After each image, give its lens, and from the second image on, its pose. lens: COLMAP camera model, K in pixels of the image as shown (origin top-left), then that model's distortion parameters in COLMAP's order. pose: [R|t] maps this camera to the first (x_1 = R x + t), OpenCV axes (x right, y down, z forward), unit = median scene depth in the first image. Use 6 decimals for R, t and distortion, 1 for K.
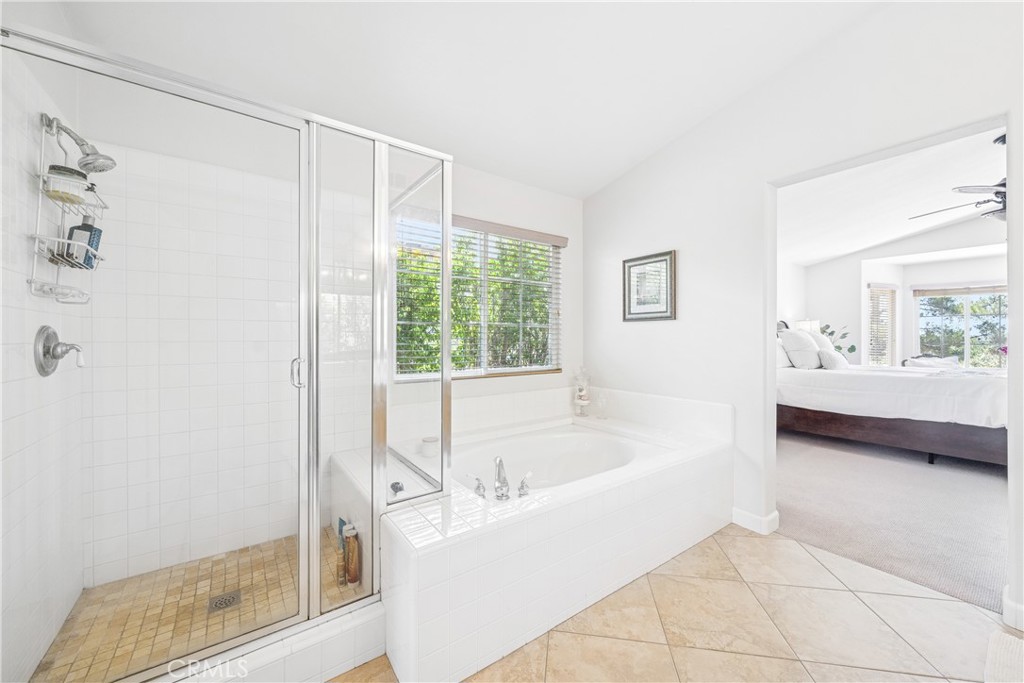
lens RADIAL K [[386.8, 0, 508.2], [0, 386.8, 339.3], [0, 0, 1]] dist [-0.000897, -0.000065]
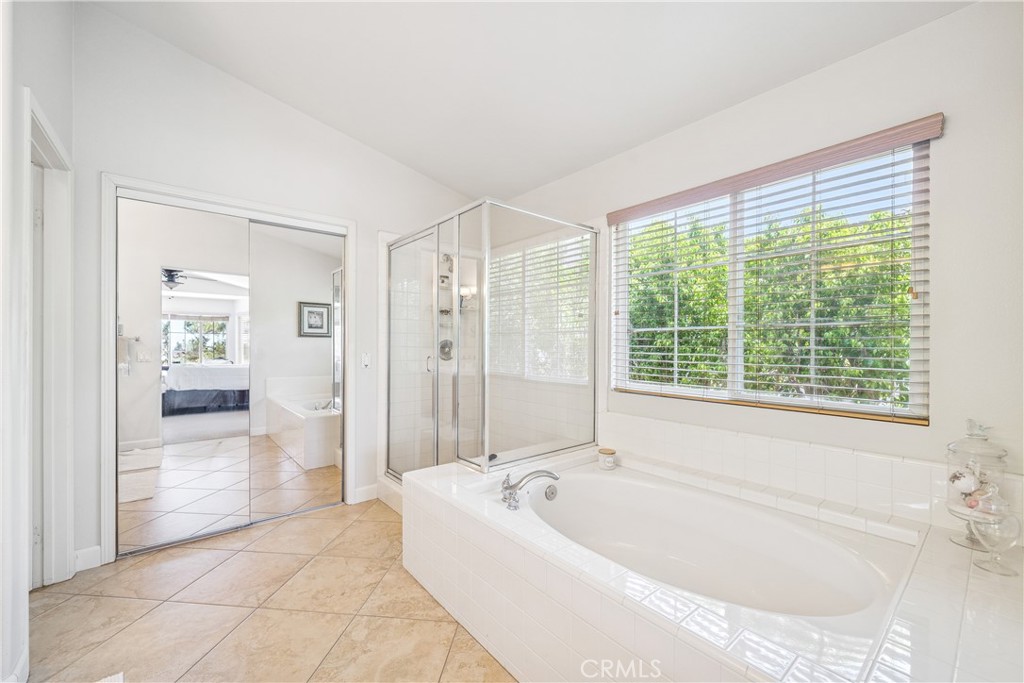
lens RADIAL K [[413.9, 0, 504.9], [0, 413.9, 345.2], [0, 0, 1]] dist [0.011686, -0.000480]
pose [[0.063221, 0.003406, -0.997994, 0.629135], [0.000158, 0.999994, 0.003422, -0.008618], [0.998000, -0.000374, 0.063220, 0.529491]]
